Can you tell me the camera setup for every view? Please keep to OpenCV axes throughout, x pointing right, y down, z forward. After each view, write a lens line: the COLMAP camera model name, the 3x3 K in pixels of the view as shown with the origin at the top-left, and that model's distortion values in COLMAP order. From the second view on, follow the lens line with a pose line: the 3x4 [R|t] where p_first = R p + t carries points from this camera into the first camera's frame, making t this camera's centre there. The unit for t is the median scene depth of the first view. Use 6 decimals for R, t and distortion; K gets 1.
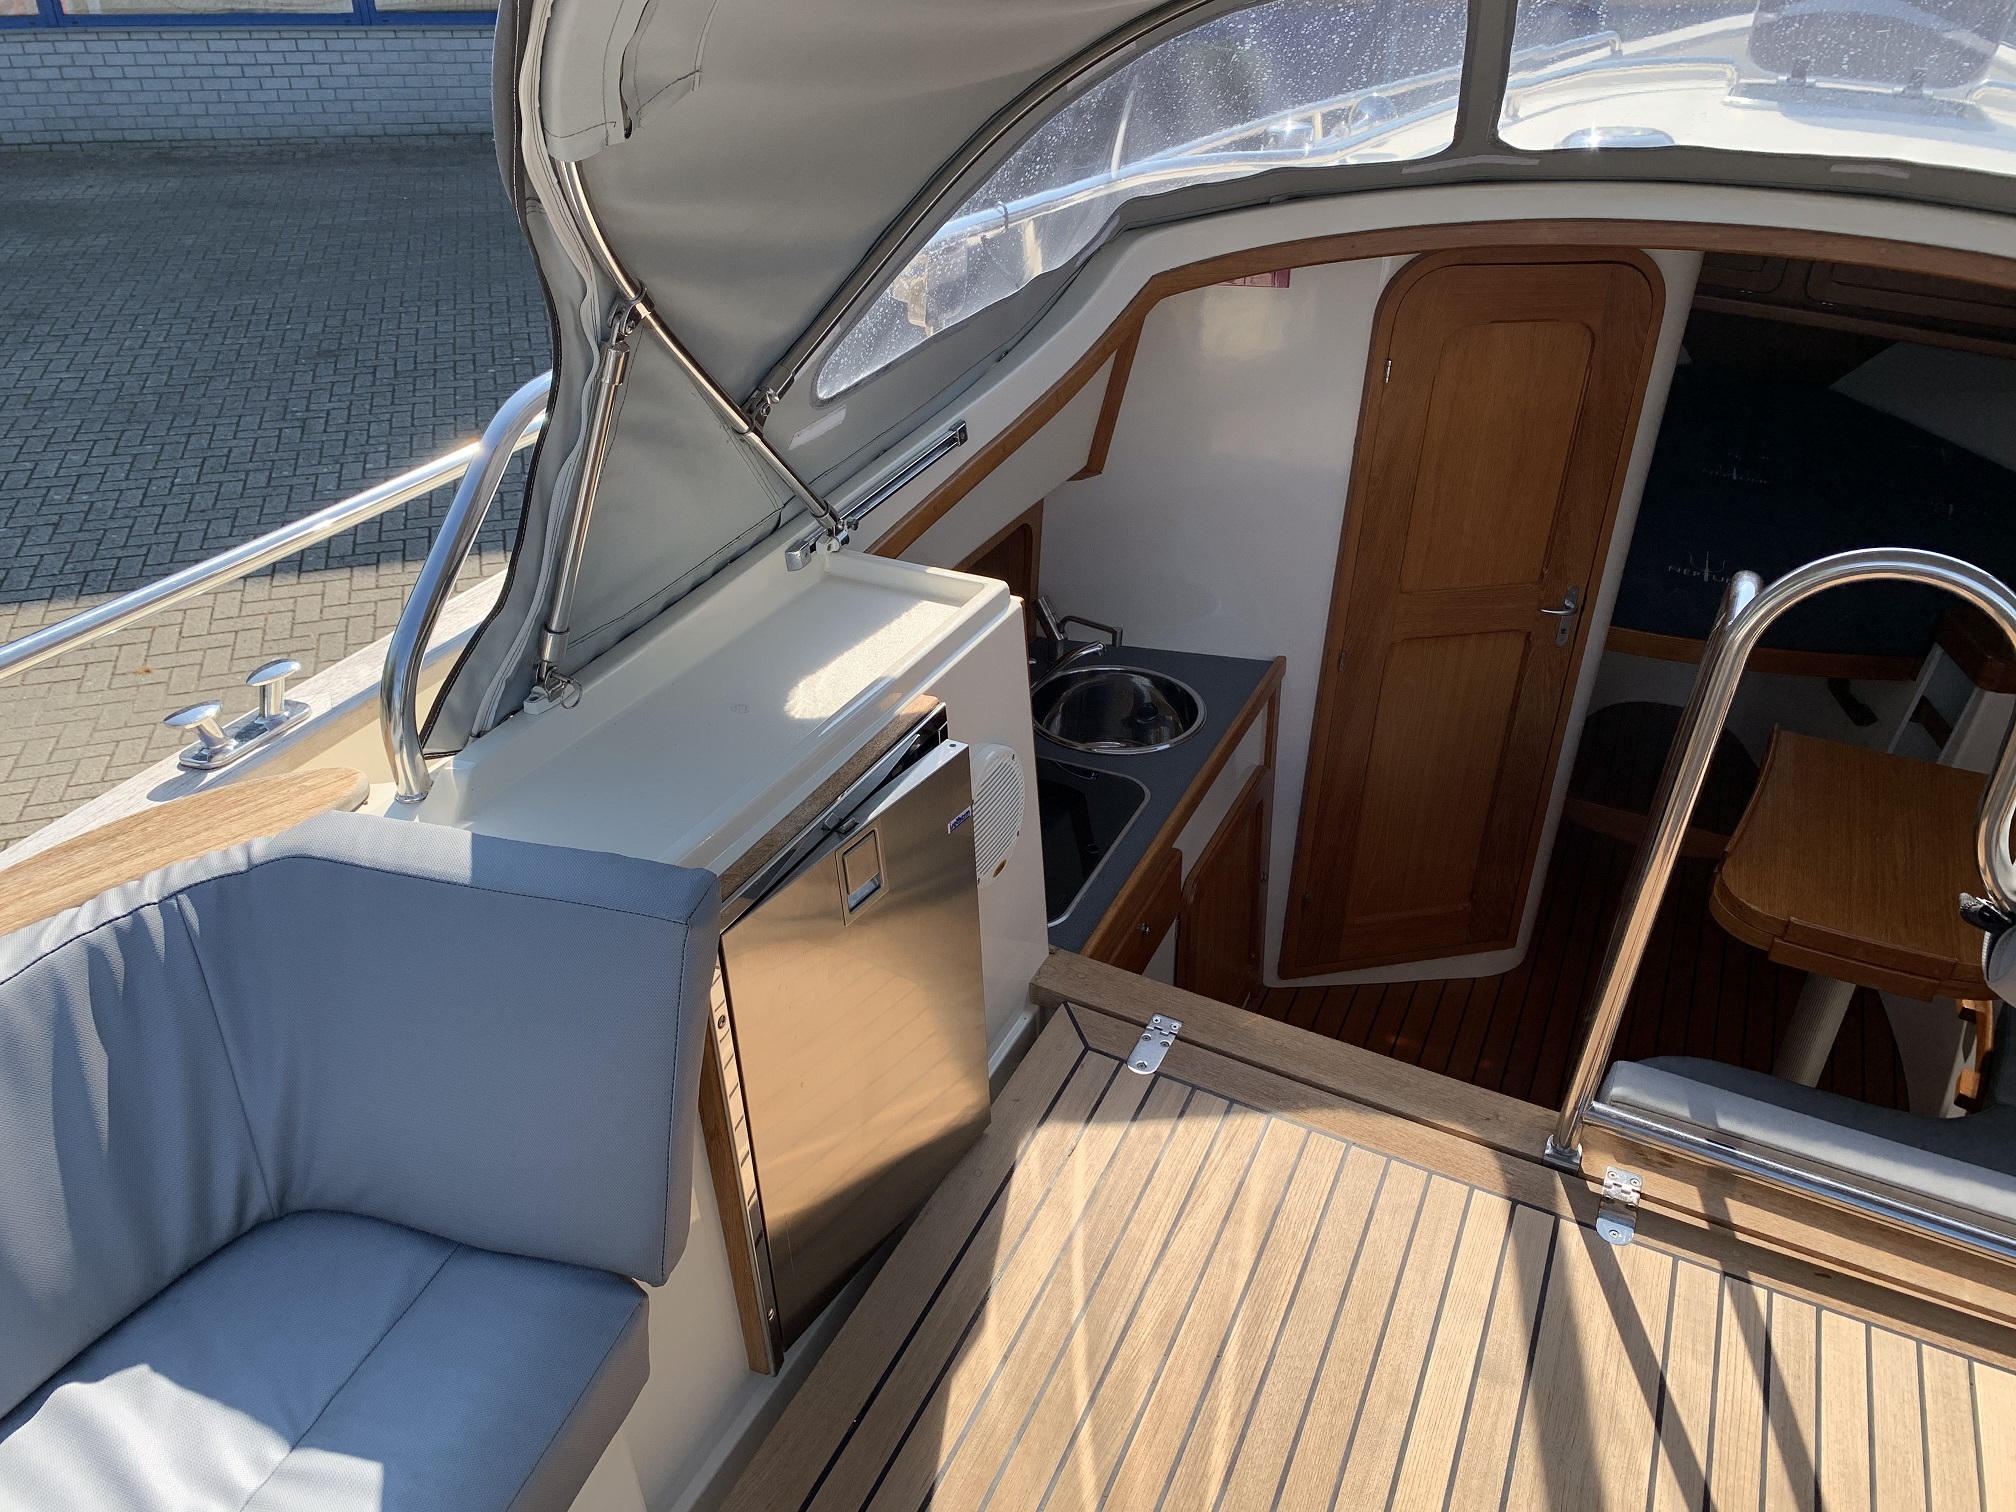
lens RADIAL K [[1526.5, 0, 1016.5], [0, 1526.5, 741.4], [0, 0, 1]] dist [0.061337, -0.084125]
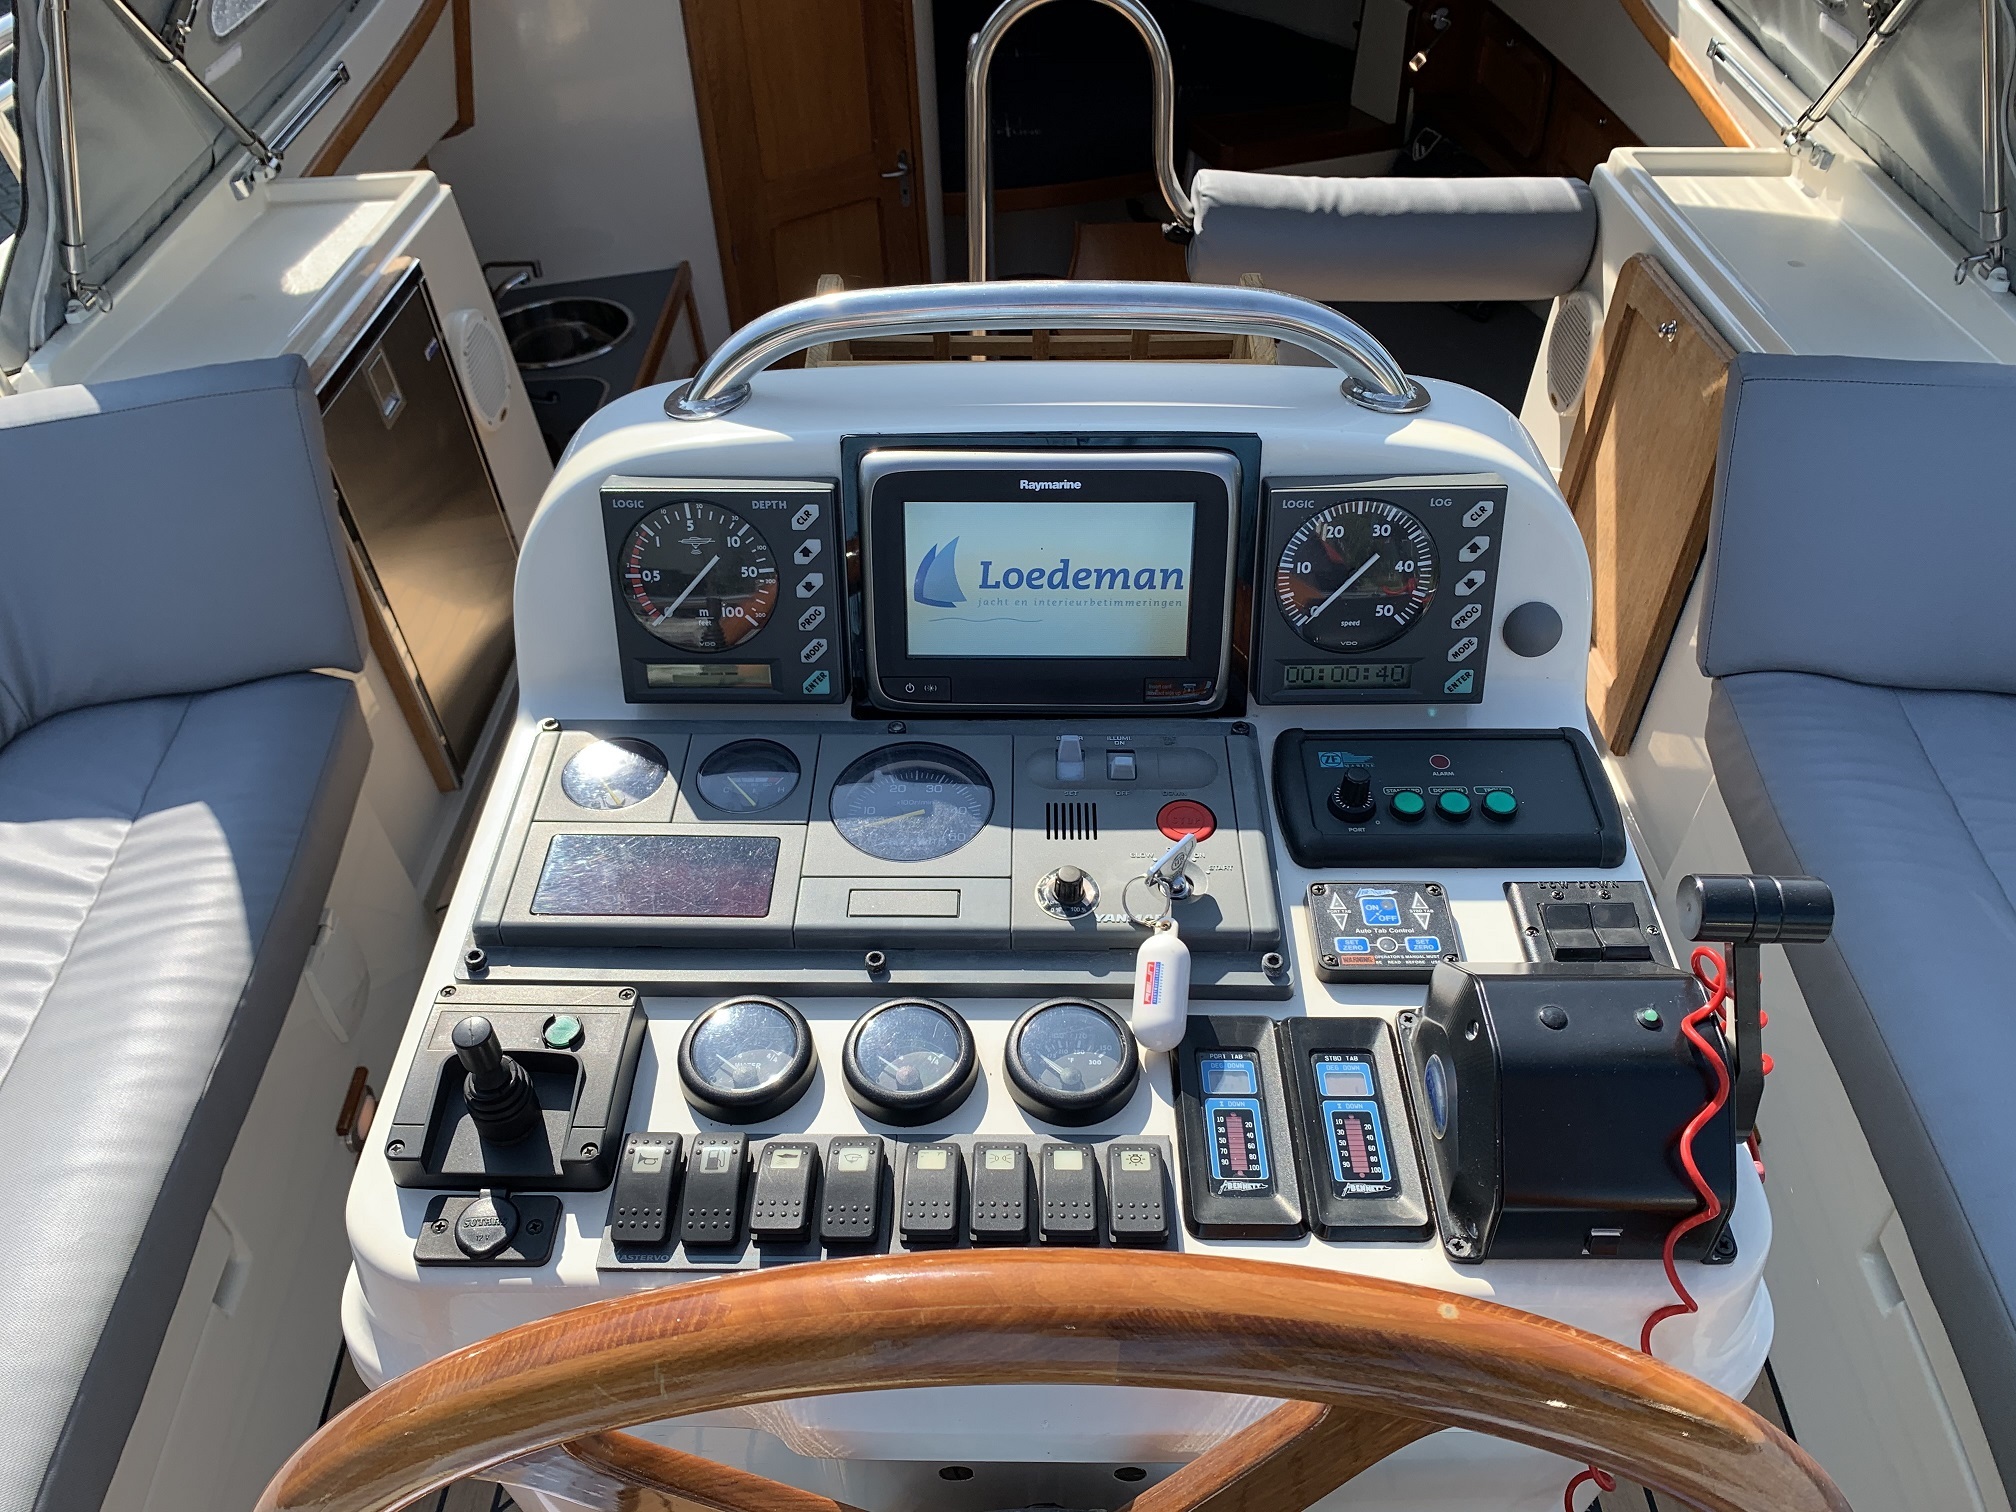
lens RADIAL K [[1534.8, 0, 996.2], [0, 1534.8, 745.0], [0, 0, 1]] dist [0.033624, -0.051437]
pose [[0.908152, -0.309975, 0.281382, -0.083821], [0.262631, 0.945259, 0.193677, 0.201183], [-0.326014, -0.101988, 0.939848, -0.324104]]
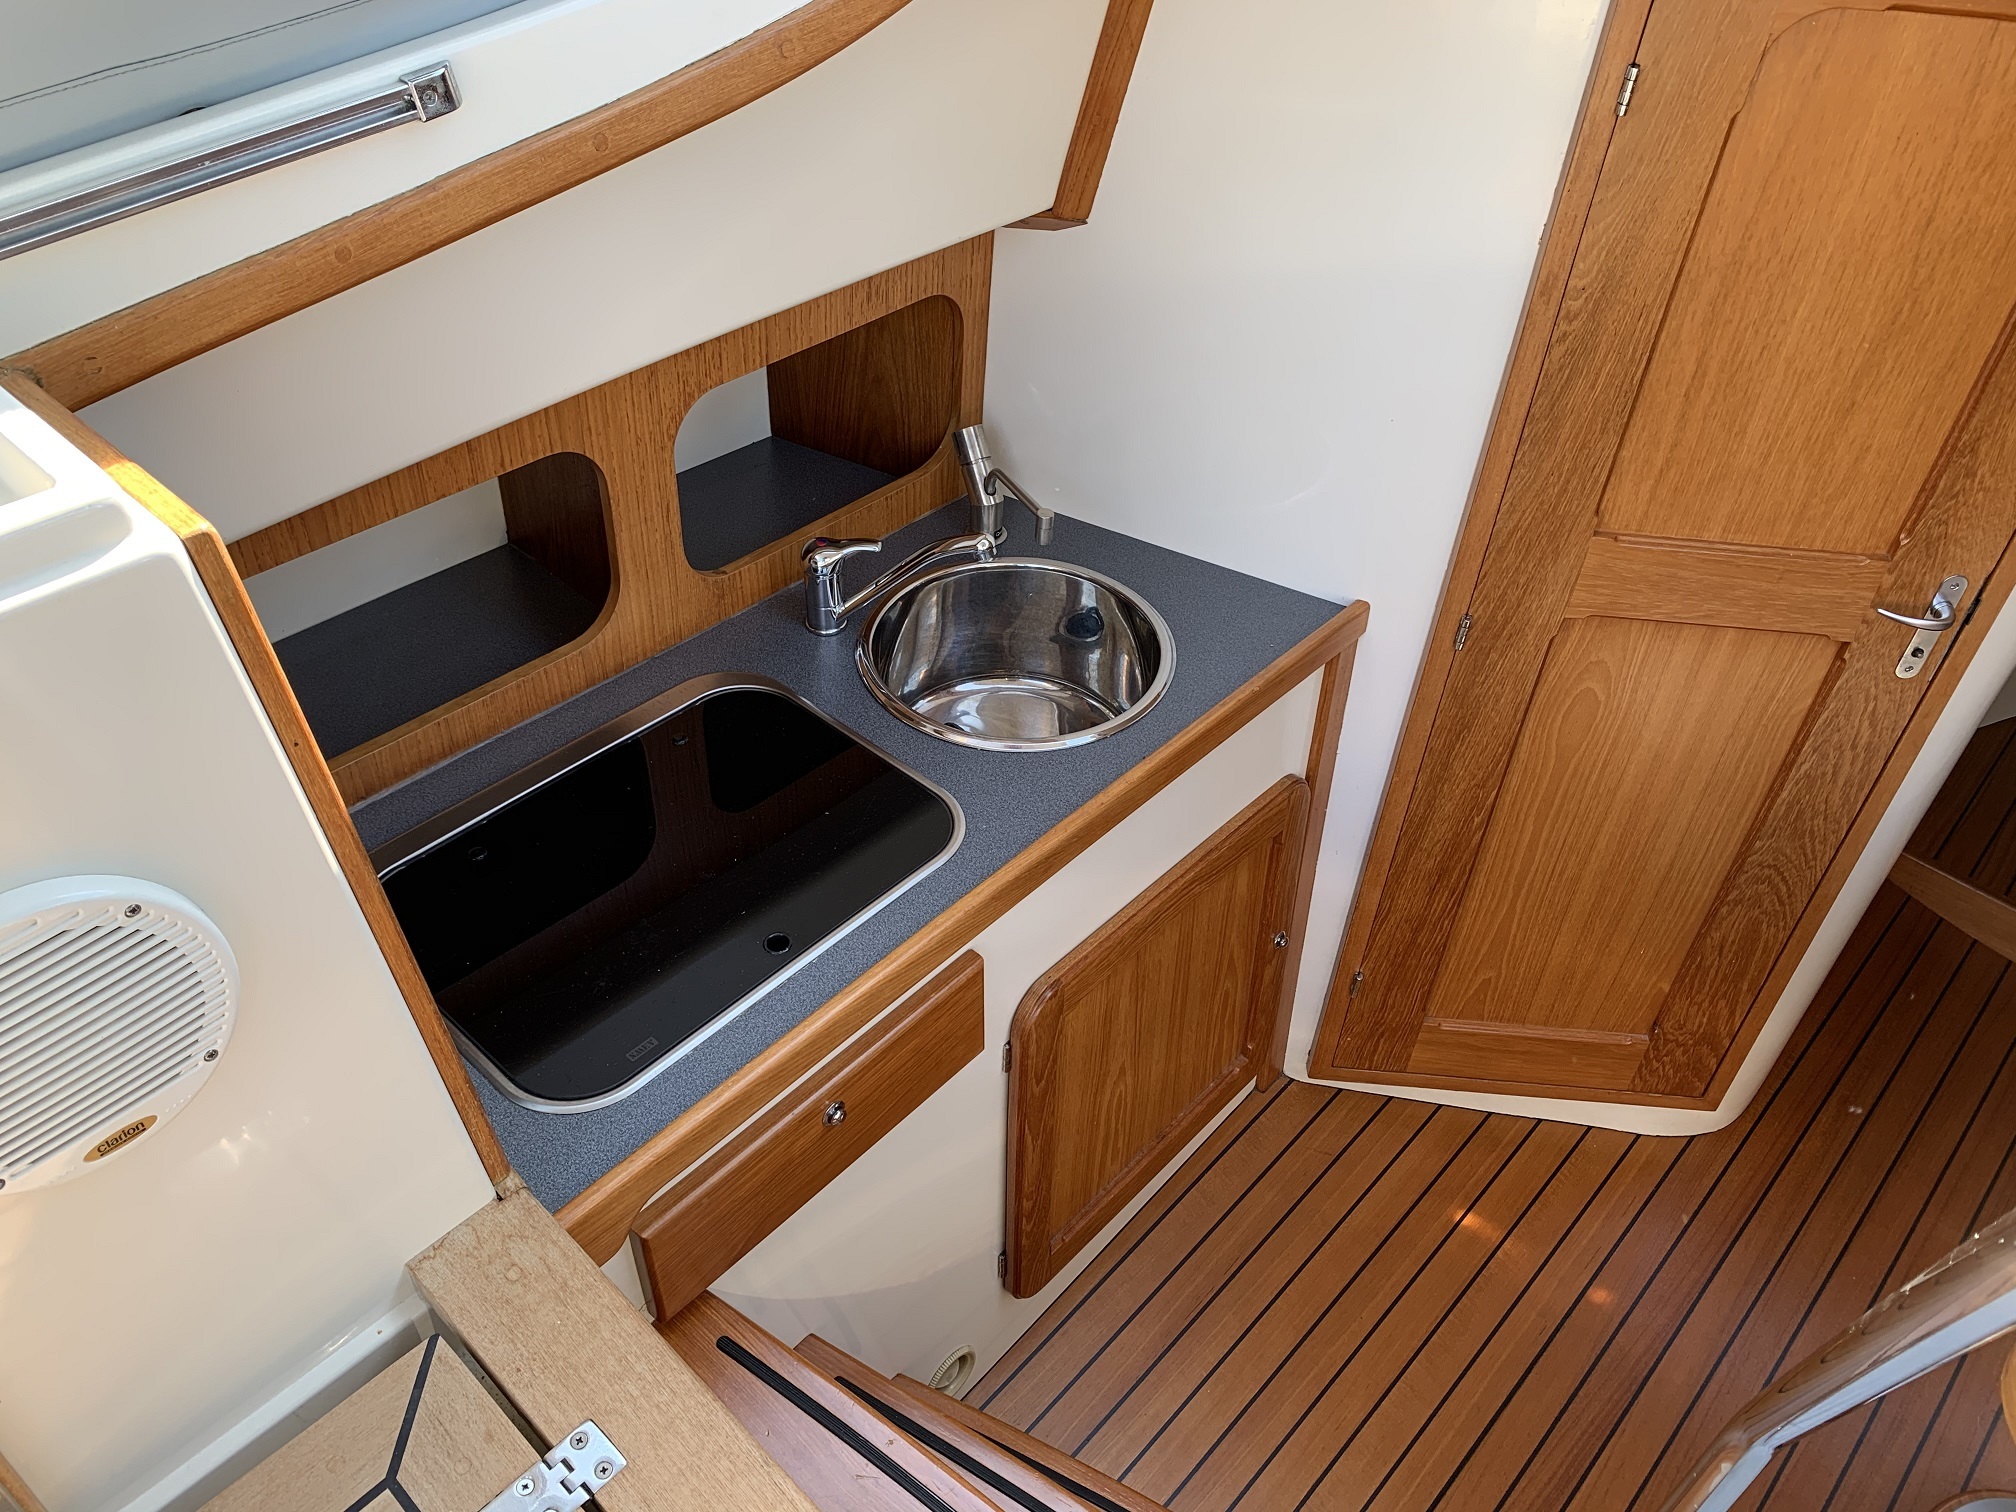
lens RADIAL K [[1524.8, 0, 1003.6], [0, 1524.8, 731.1], [0, 0, 1]] dist [0.006847, -0.016531]
pose [[0.949256, 0.212629, -0.231737, 0.306943], [-0.170111, 0.966871, 0.190324, -0.153915], [0.264528, -0.141246, 0.953978, 0.681377]]
